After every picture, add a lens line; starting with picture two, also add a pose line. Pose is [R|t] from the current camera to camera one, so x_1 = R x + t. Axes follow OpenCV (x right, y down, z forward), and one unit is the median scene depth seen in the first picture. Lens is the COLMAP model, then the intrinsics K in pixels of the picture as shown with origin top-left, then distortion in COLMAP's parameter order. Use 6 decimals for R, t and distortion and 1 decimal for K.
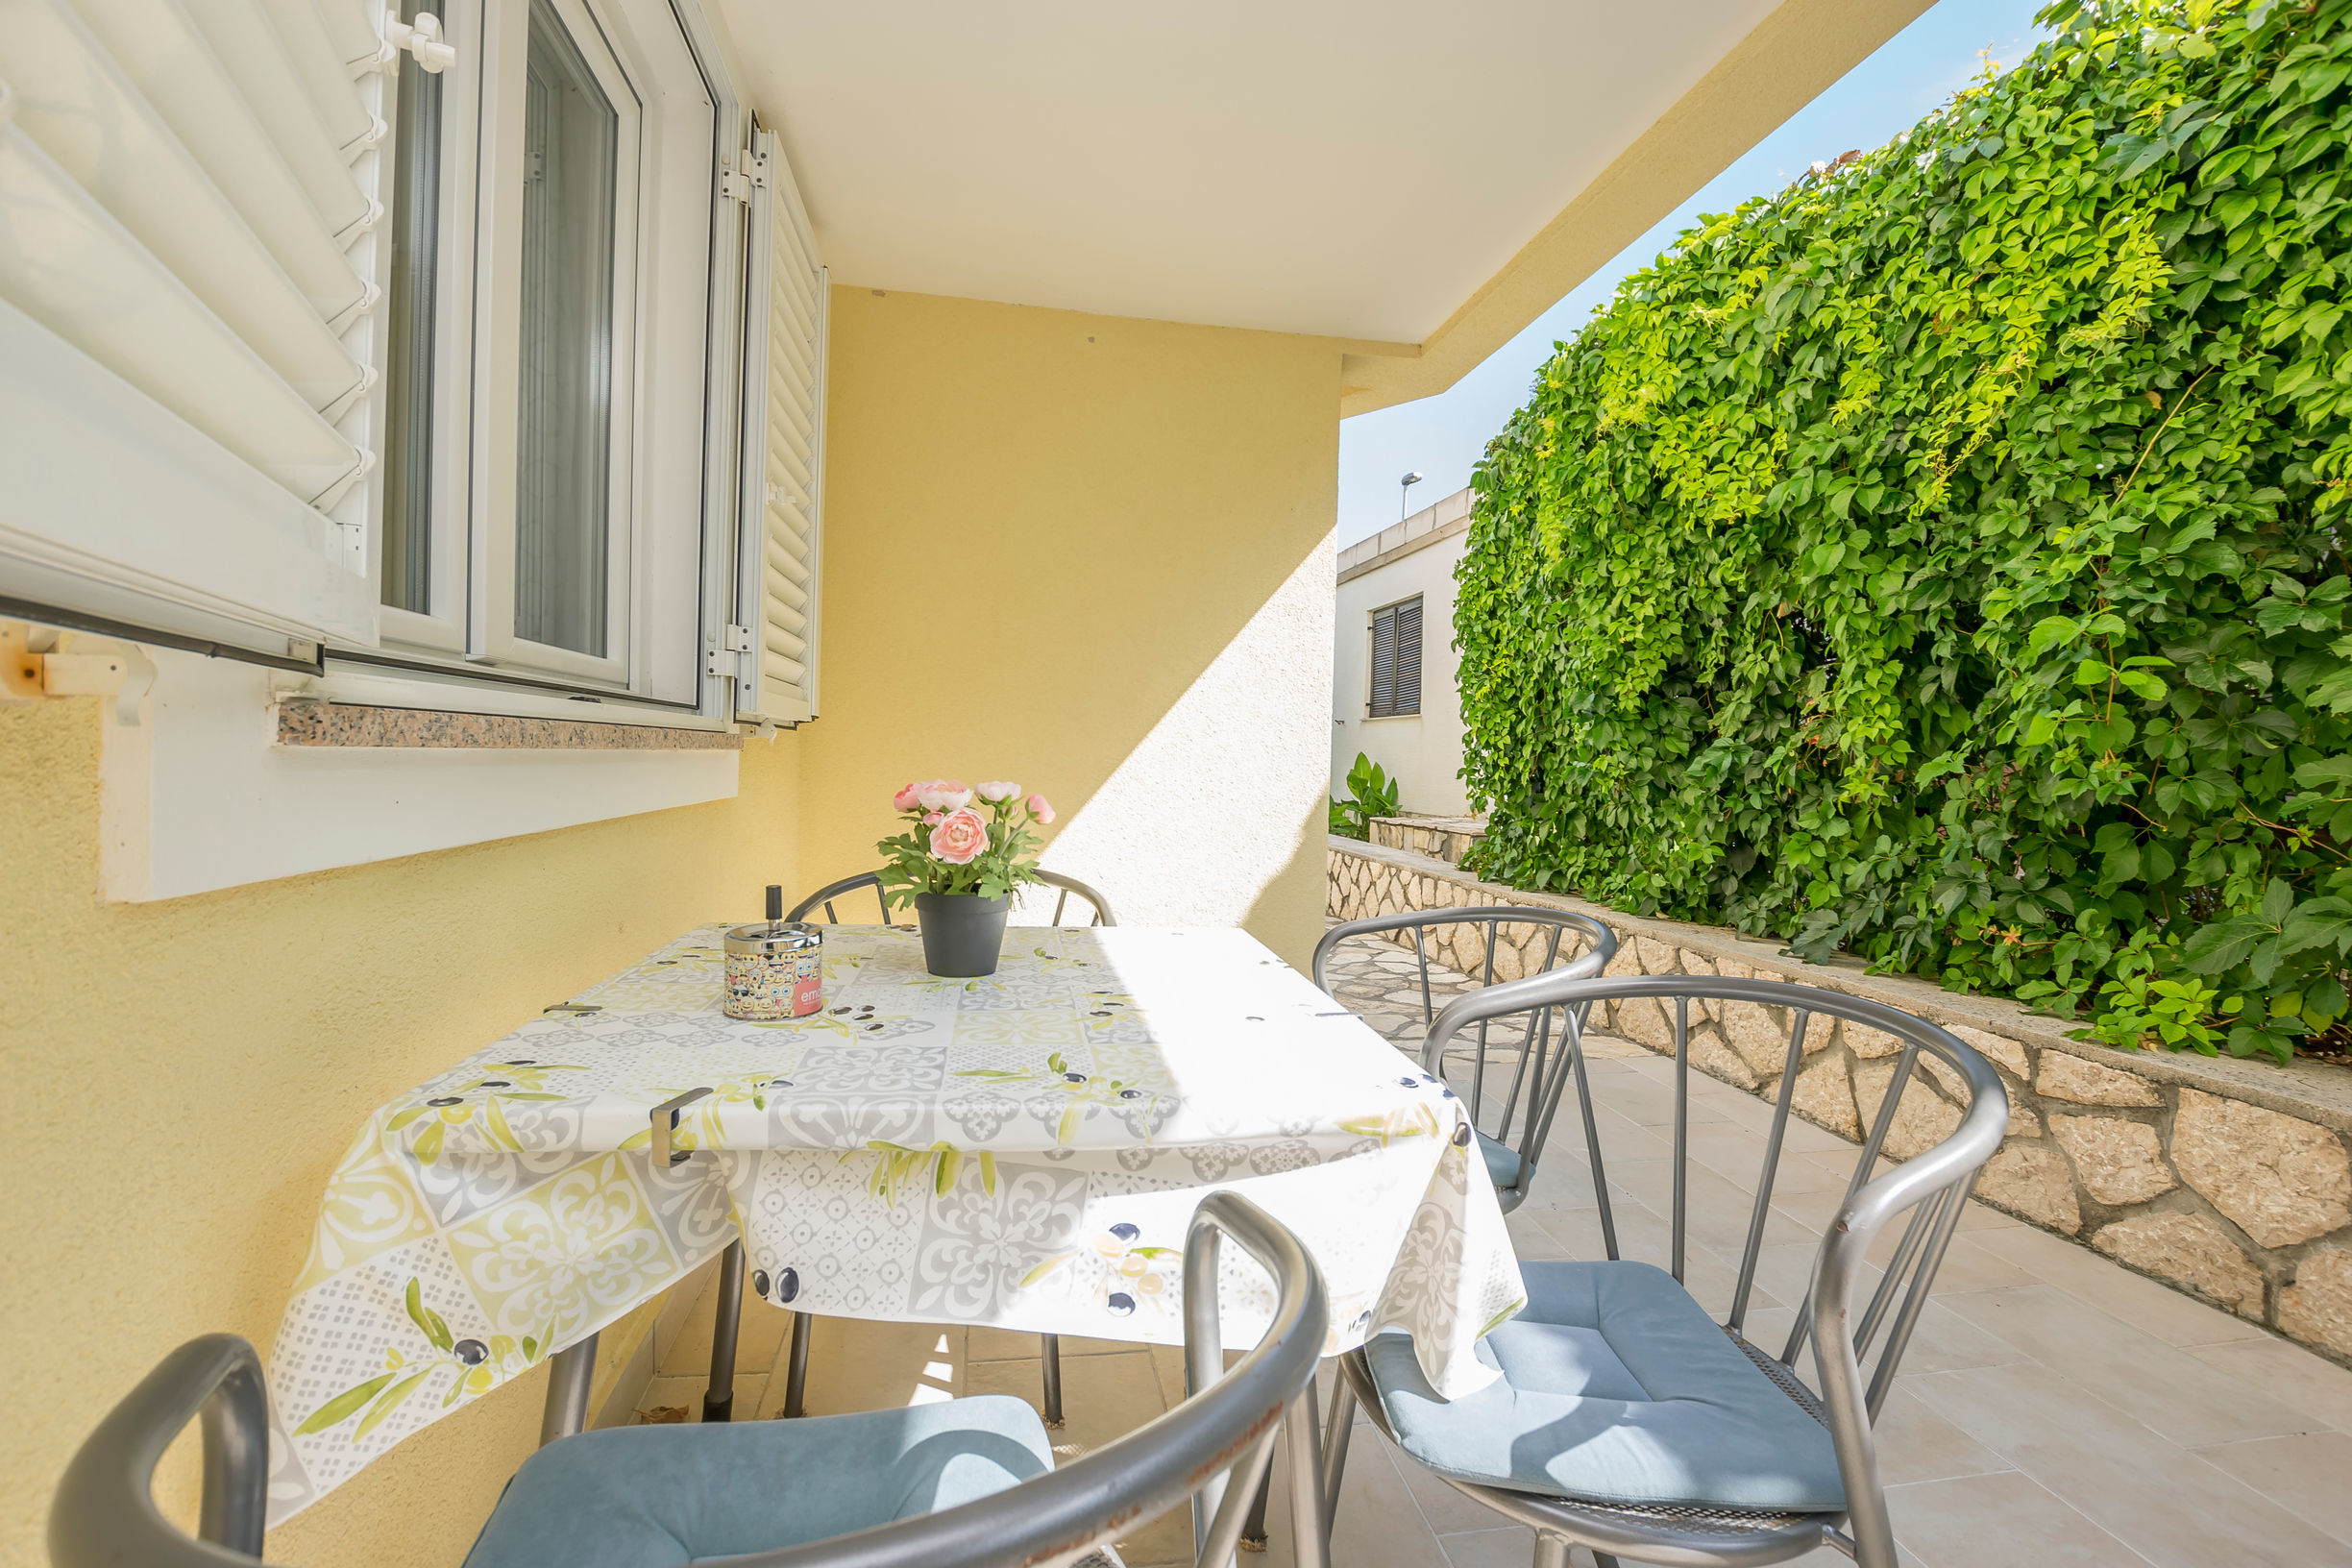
lens RADIAL K [[1004.9, 0, 1143.4], [0, 1004.9, 786.9], [0, 0, 1]] dist [-0.000422, -0.000033]
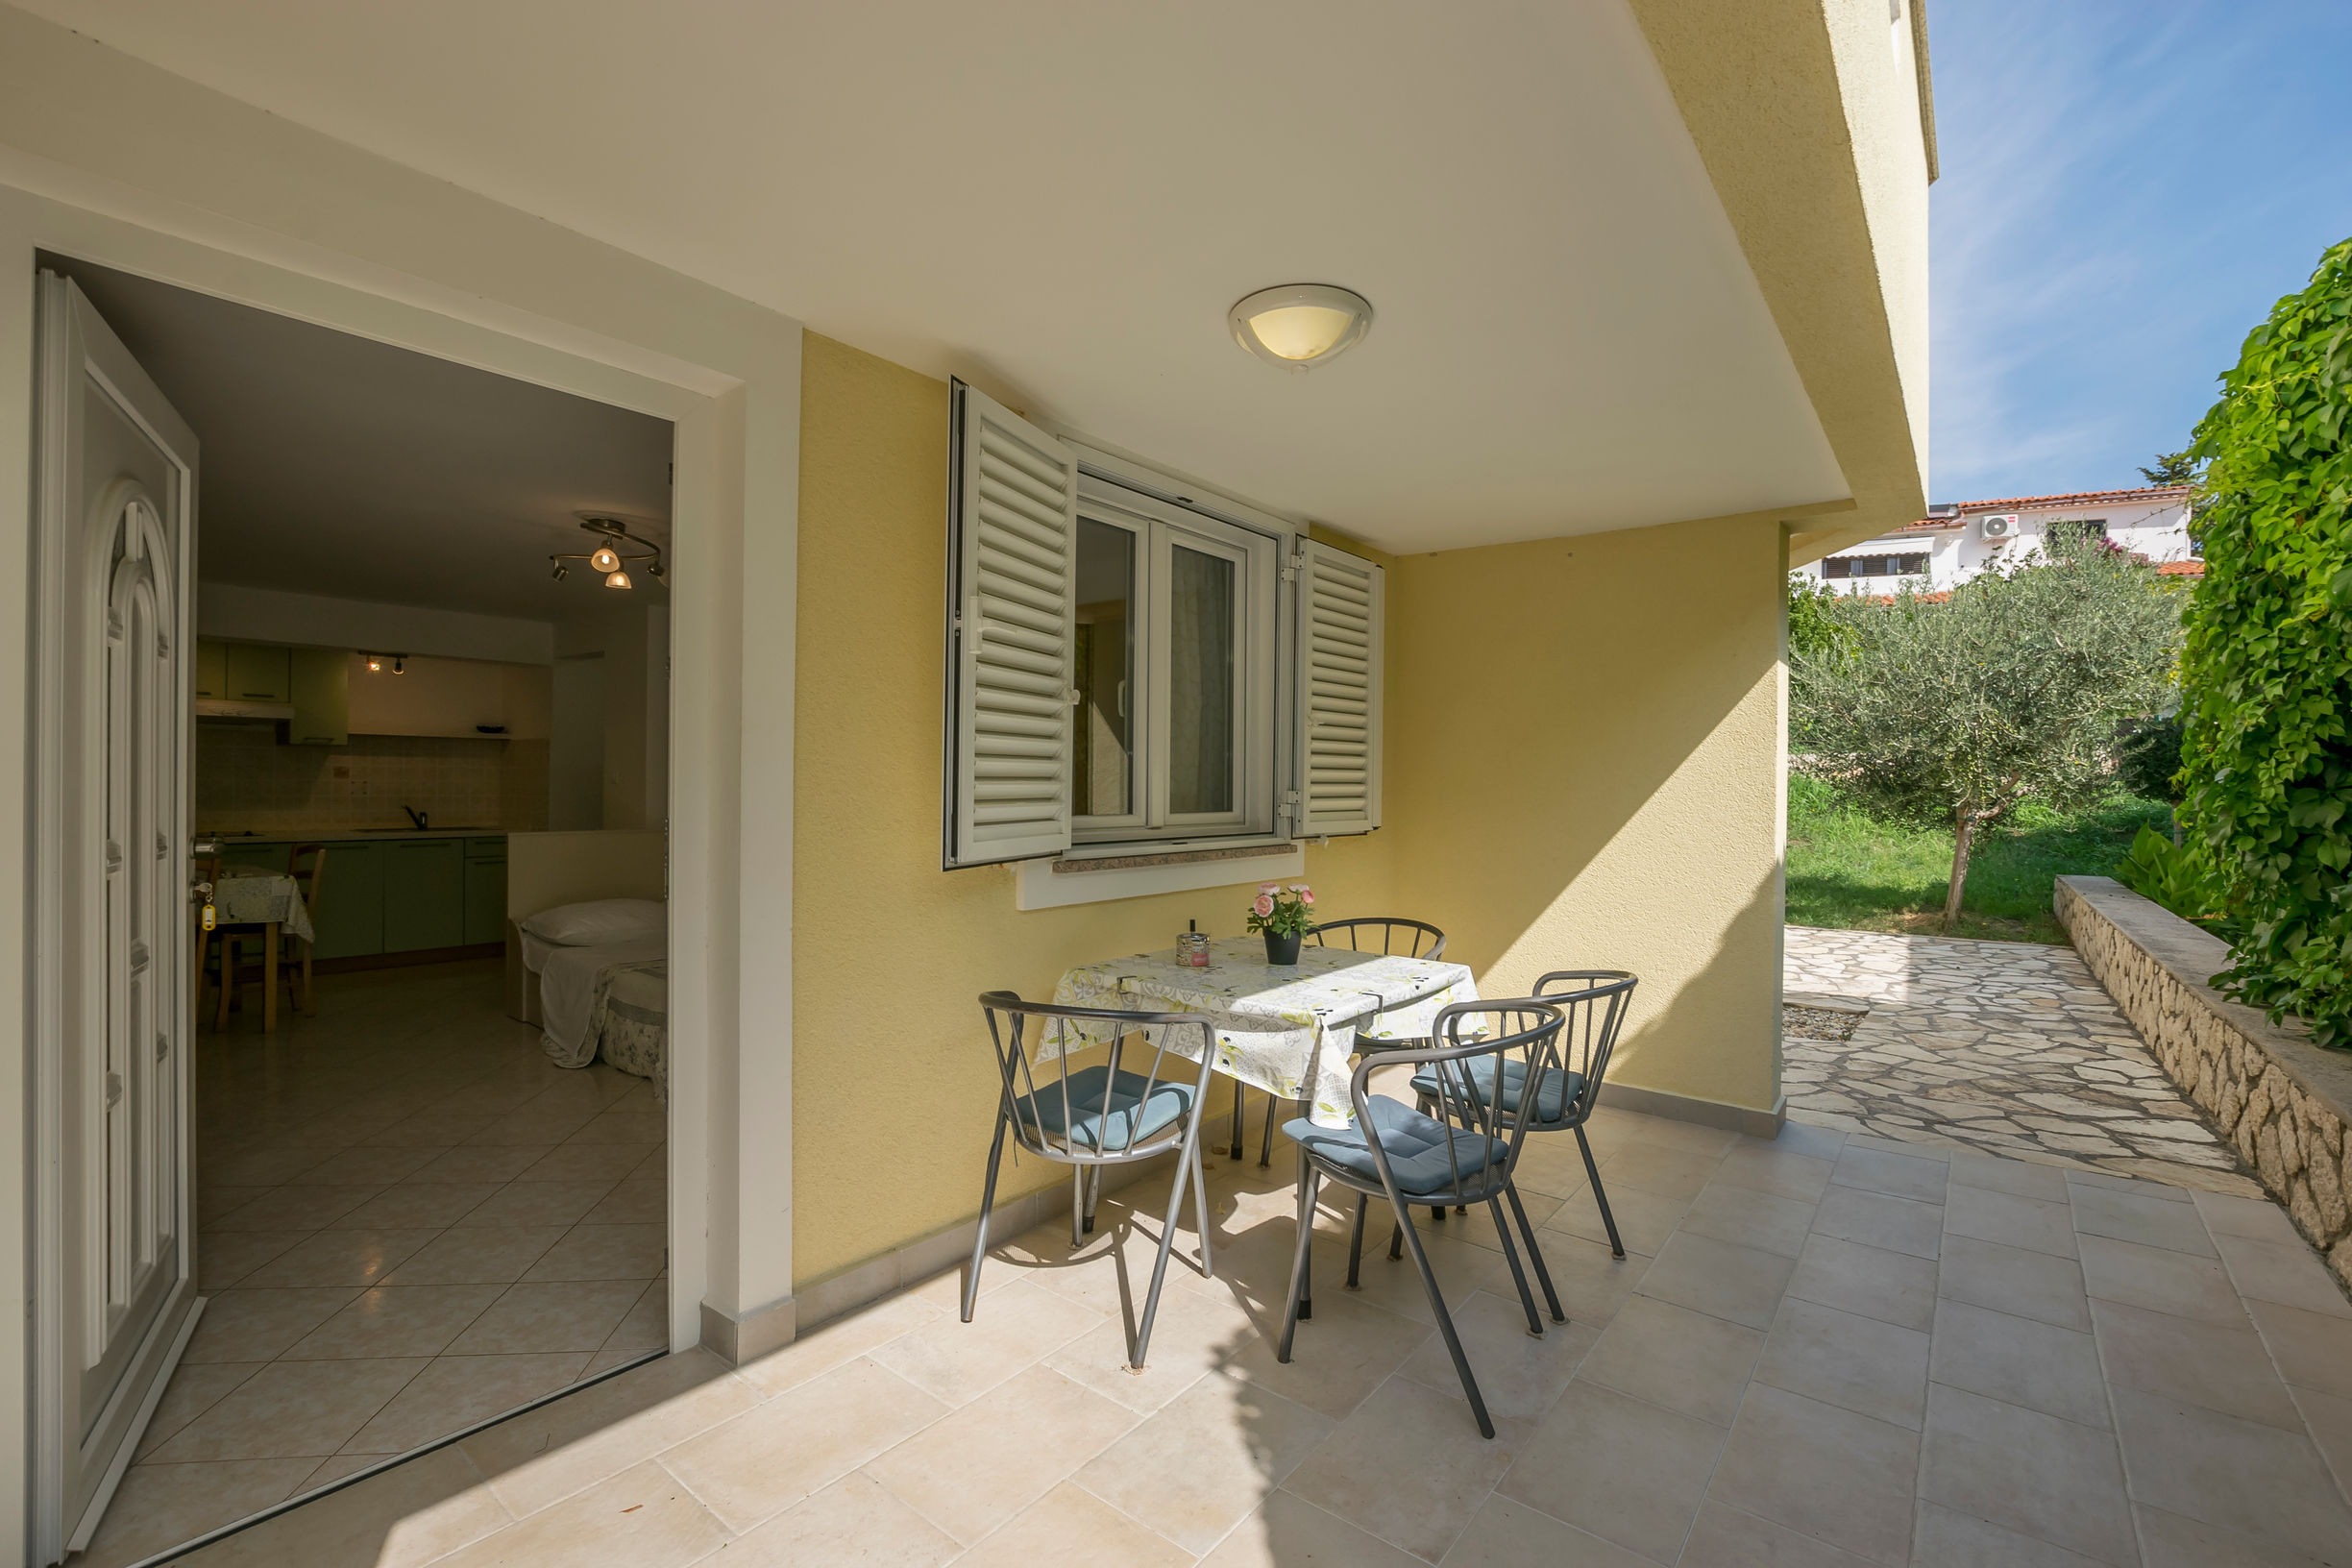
lens RADIAL K [[1051.4, 0, 1176.0], [0, 1051.4, 784.0], [0, 0, 1]] dist [-0.035225, -0.000042]
pose [[0.678692, -0.022302, -0.734085, 0.969890], [-0.011778, 0.999080, -0.041242, -0.089261], [0.734329, 0.036637, 0.677804, -0.570607]]
